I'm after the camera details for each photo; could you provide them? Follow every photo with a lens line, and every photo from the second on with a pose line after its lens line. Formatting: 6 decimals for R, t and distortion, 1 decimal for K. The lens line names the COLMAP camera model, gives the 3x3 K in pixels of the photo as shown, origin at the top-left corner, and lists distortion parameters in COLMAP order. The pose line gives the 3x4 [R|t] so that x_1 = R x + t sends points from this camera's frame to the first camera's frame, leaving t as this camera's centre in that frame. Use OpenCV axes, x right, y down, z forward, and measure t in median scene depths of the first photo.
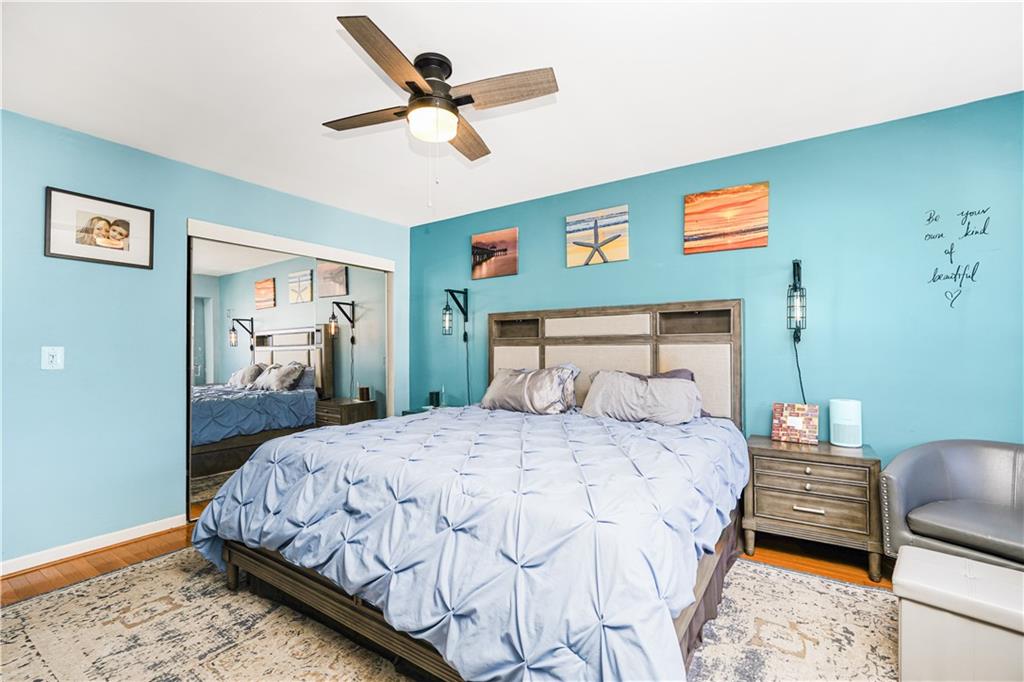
lens RADIAL K [[442.5, 0, 513.3], [0, 442.5, 352.3], [0, 0, 1]] dist [-0.001444, 0.008093]
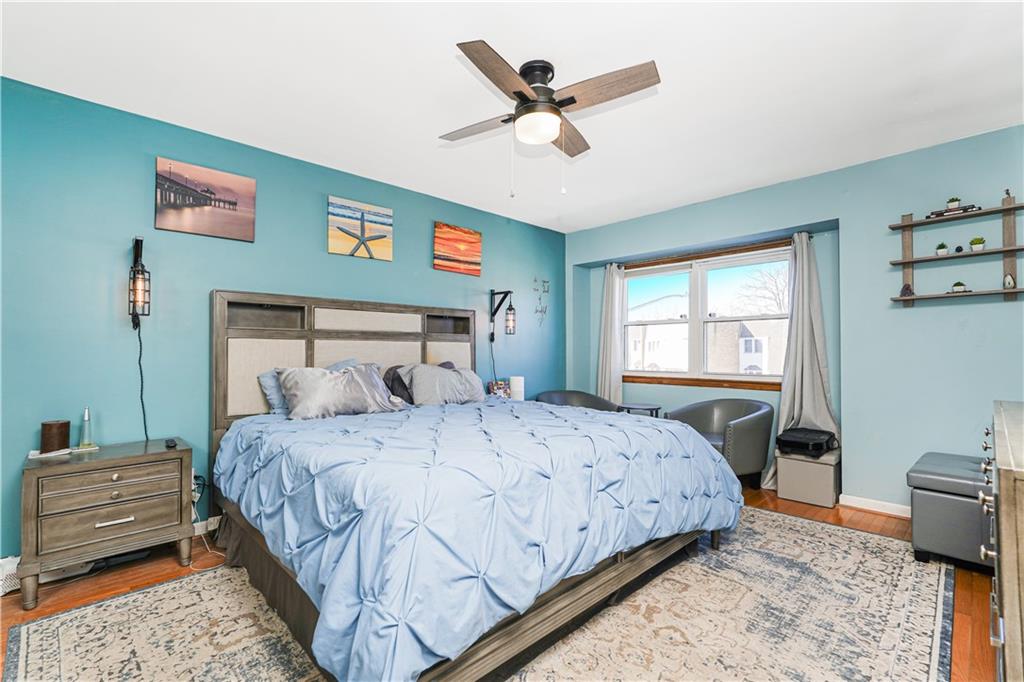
lens RADIAL K [[456.8, 0, 511.9], [0, 456.8, 346.0], [0, 0, 1]] dist [0.000468, 0.009381]
pose [[0.222536, 0.002243, 0.974922, -0.737741], [-0.009742, 0.999953, -0.000077, -0.006477], [-0.974876, -0.009480, 0.222547, 0.457112]]
